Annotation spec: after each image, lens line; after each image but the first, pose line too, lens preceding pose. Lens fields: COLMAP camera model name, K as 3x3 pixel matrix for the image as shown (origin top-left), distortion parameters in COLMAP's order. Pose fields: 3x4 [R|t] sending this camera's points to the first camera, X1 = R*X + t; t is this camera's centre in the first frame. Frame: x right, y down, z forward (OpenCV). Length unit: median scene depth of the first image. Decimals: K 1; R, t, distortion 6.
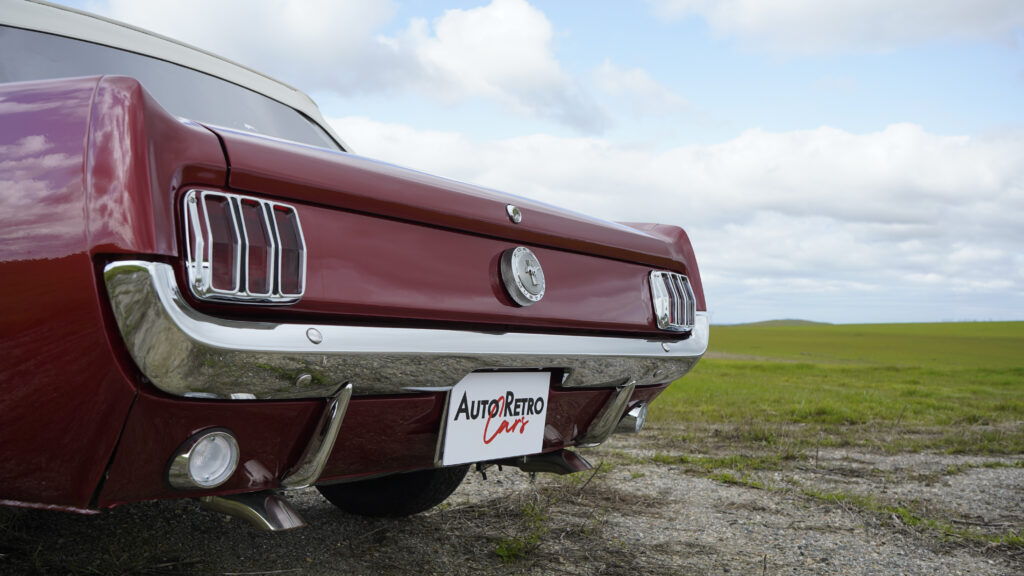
lens RADIAL K [[981.9, 0, 512.0], [0, 981.9, 288.0], [0, 0, 1]] dist [0.008484, -0.000141]
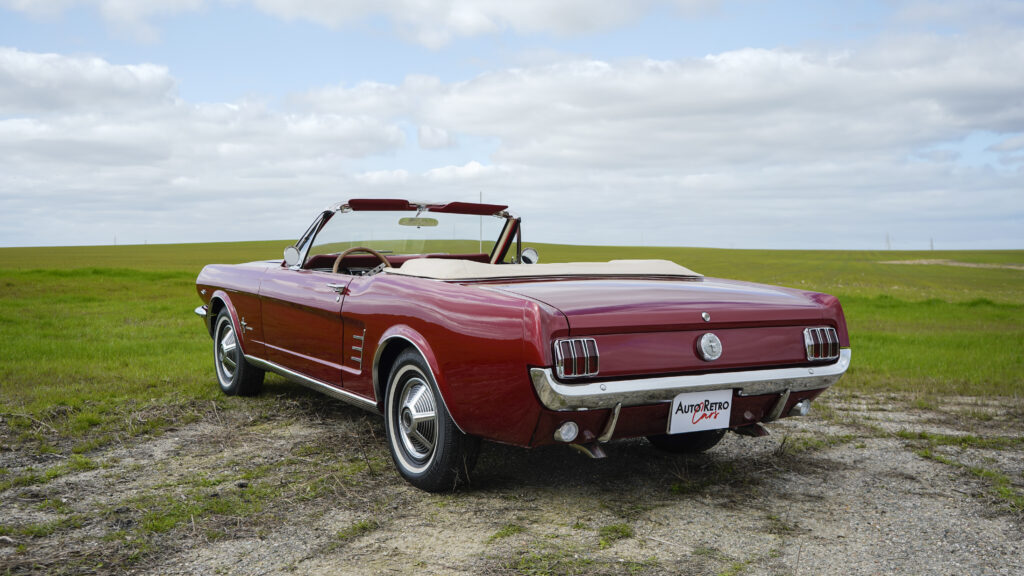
lens RADIAL K [[1057.1, 0, 512.0], [0, 1057.1, 288.0], [0, 0, 1]] dist [0.008251, 0.008403]
pose [[0.919397, -0.015542, -0.393023, 0.529264], [0.045749, 0.996663, 0.067606, -0.319637], [0.390661, -0.080137, 0.917040, -1.286963]]
